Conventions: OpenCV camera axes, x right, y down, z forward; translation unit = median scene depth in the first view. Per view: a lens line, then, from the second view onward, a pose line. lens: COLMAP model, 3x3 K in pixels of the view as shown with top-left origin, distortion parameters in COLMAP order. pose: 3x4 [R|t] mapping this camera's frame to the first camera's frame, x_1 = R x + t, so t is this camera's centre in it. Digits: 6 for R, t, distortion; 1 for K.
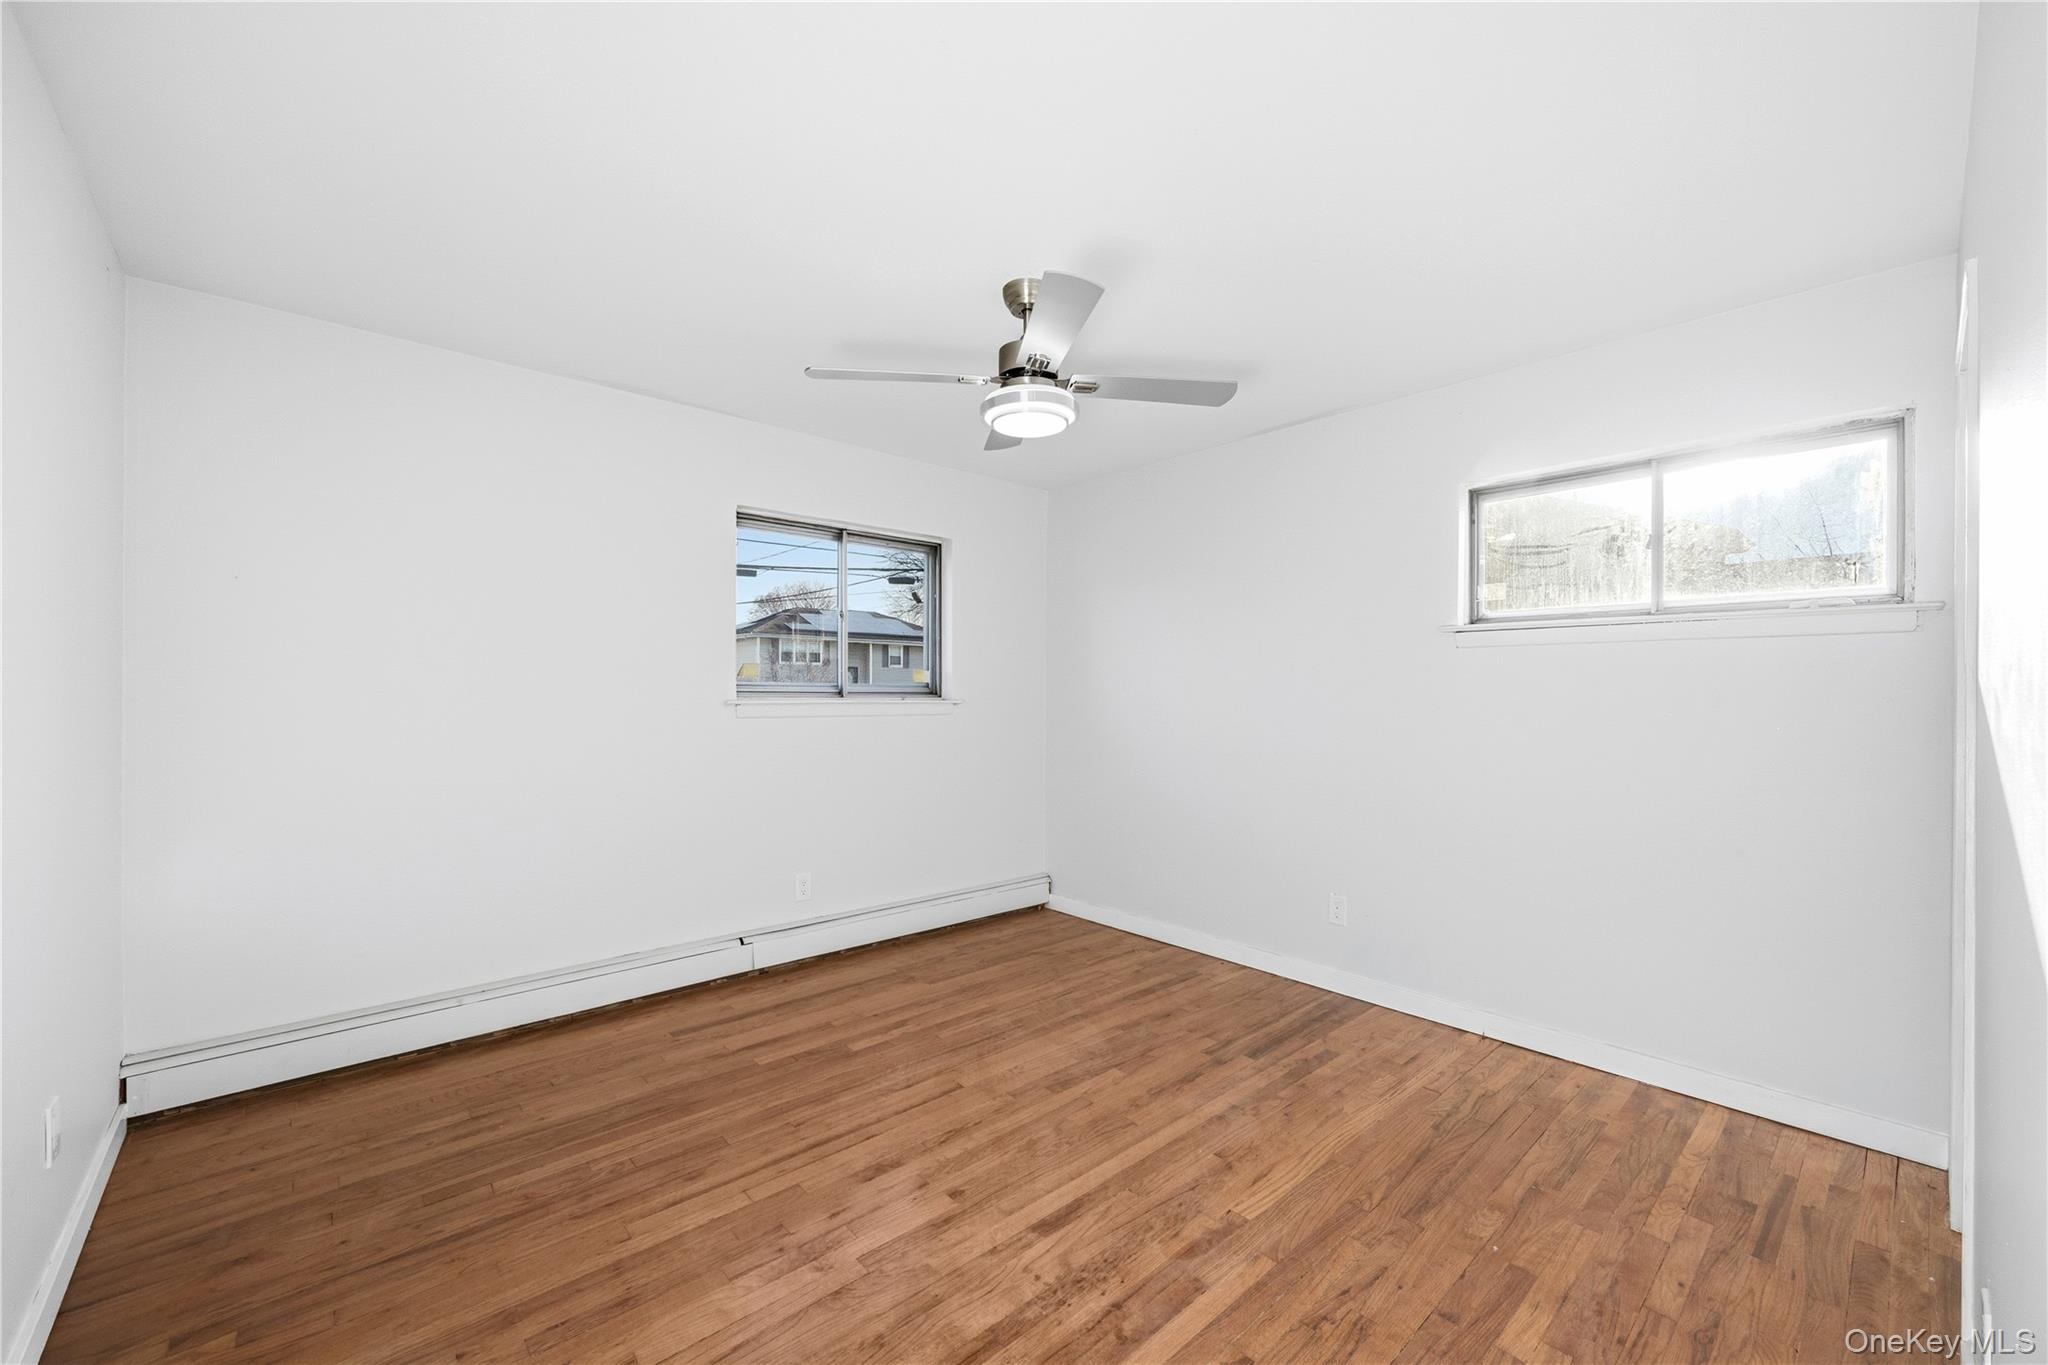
lens RADIAL K [[795.1, 0, 1014.4], [0, 795.1, 694.3], [0, 0, 1]] dist [-0.008605, -0.000881]
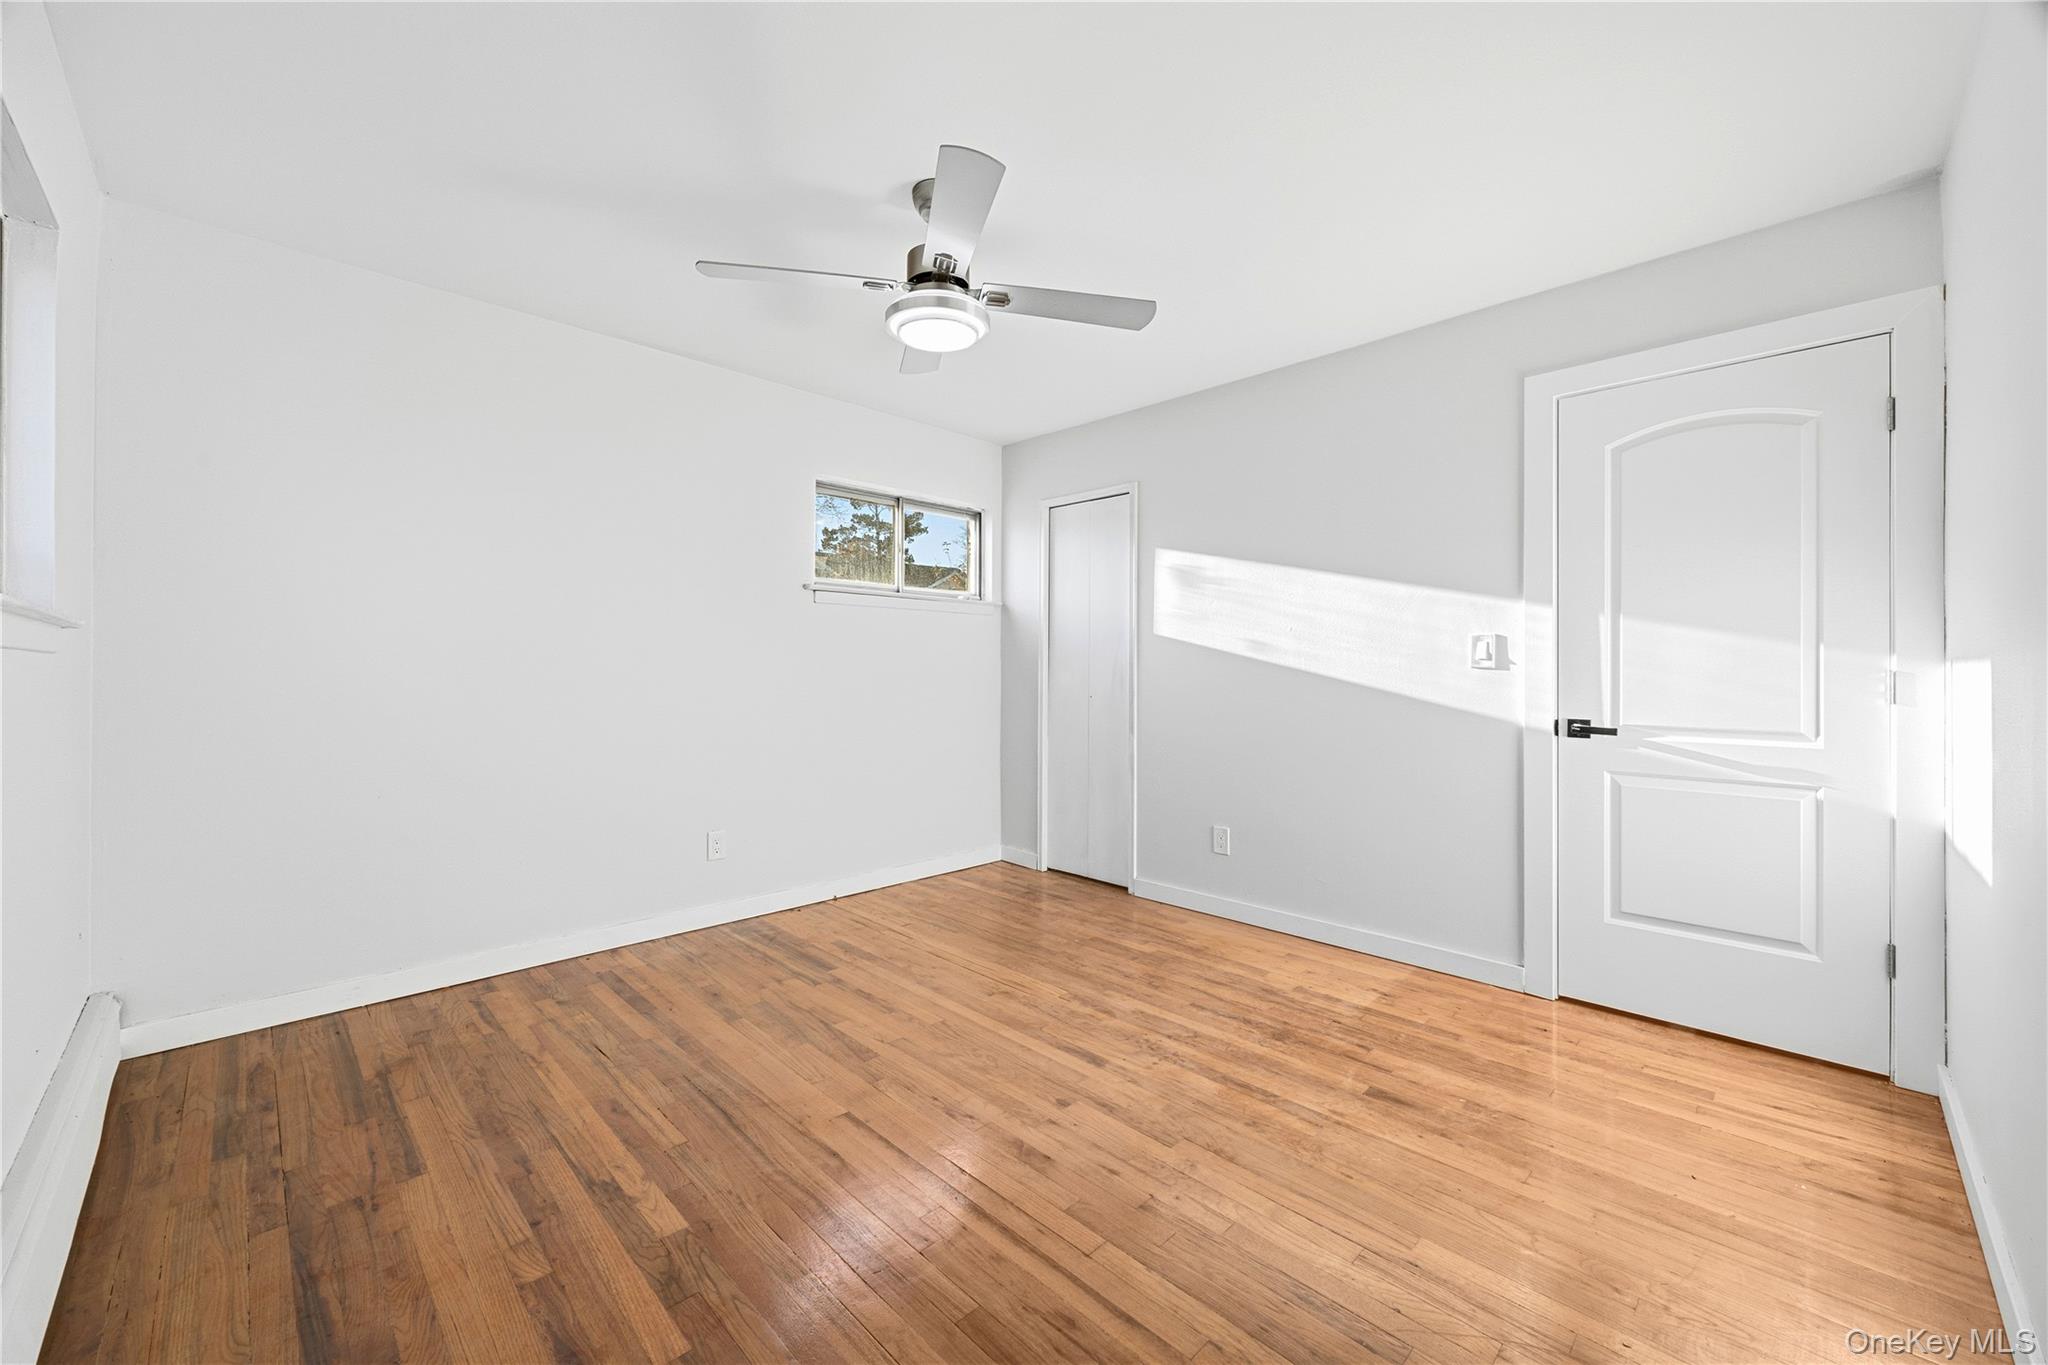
lens RADIAL K [[795.1, 0, 1016.3], [0, 795.1, 669.8], [0, 0, 1]] dist [-0.008605, -0.000881]
pose [[-0.046491, -0.004429, 0.998909, -0.792212], [0.000847, 0.999990, 0.004474, 0.044883], [-0.998918, 0.001054, -0.046487, 0.798740]]
